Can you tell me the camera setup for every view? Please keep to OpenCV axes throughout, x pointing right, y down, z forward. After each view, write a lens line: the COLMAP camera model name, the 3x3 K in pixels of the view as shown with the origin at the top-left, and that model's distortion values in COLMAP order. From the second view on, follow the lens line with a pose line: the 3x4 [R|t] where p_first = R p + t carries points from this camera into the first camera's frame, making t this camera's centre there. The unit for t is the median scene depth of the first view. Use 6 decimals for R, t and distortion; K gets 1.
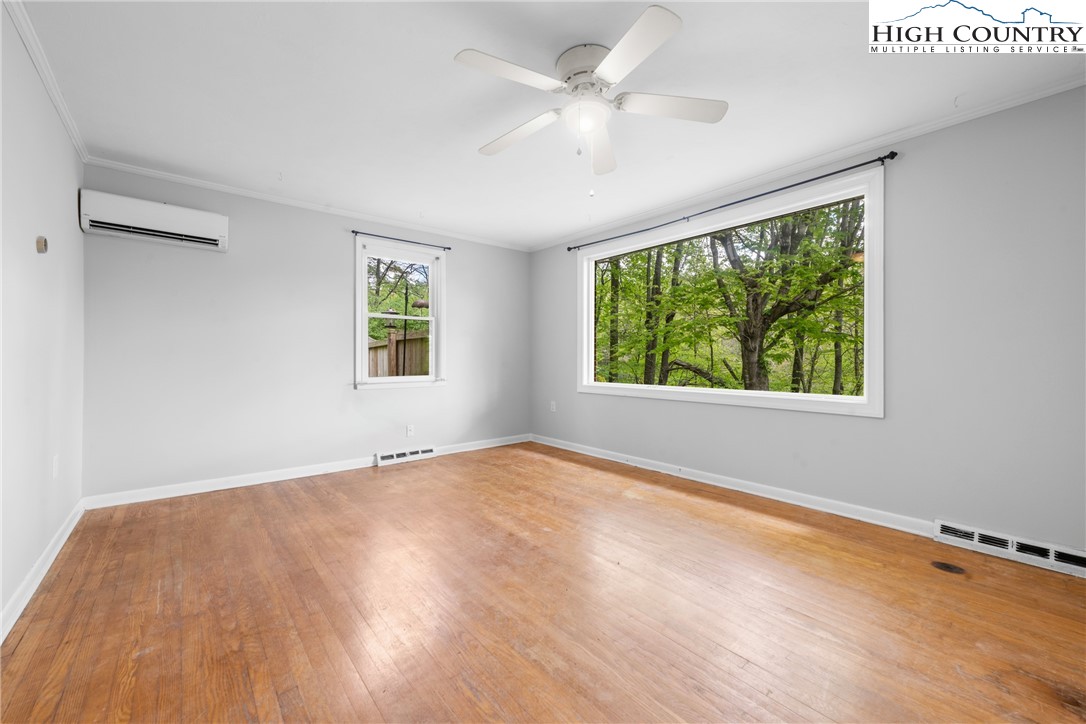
lens RADIAL K [[428.4, 0, 543.7], [0, 428.4, 361.6], [0, 0, 1]] dist [0.013518, -0.000901]
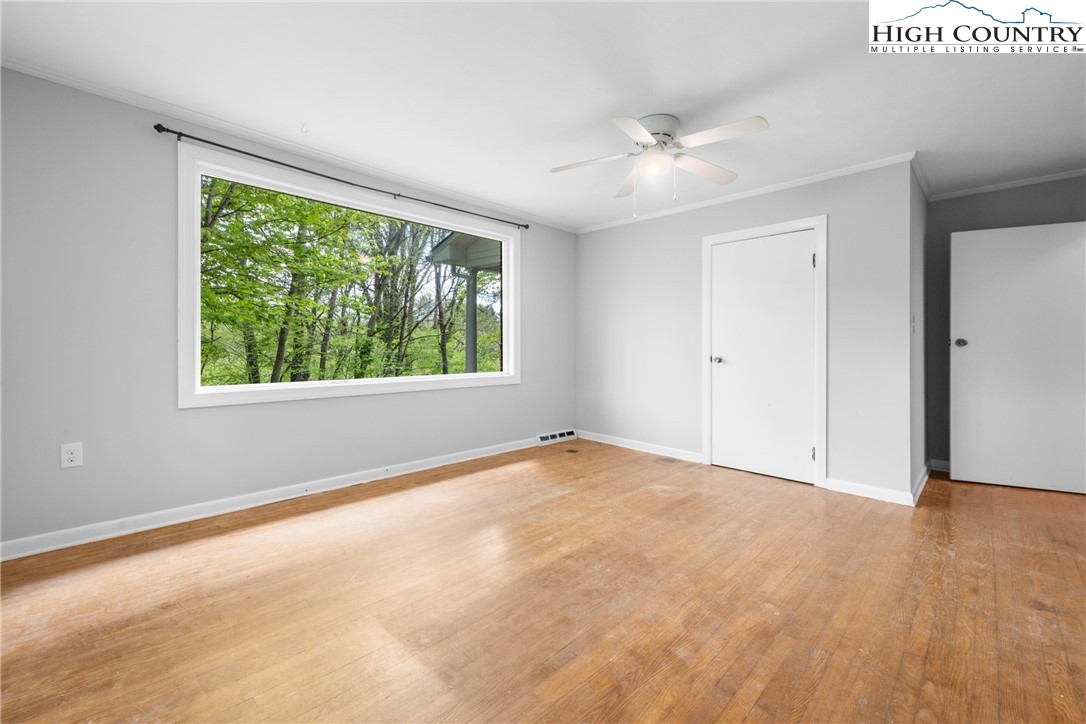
lens RADIAL K [[428.4, 0, 549.5], [0, 428.4, 346.3], [0, 0, 1]] dist [0.013518, -0.000901]
pose [[-0.077605, -0.000208, 0.996984, -0.951575], [-0.001167, 0.999999, 0.000118, -0.012980], [-0.996984, -0.001155, -0.077605, 1.143243]]
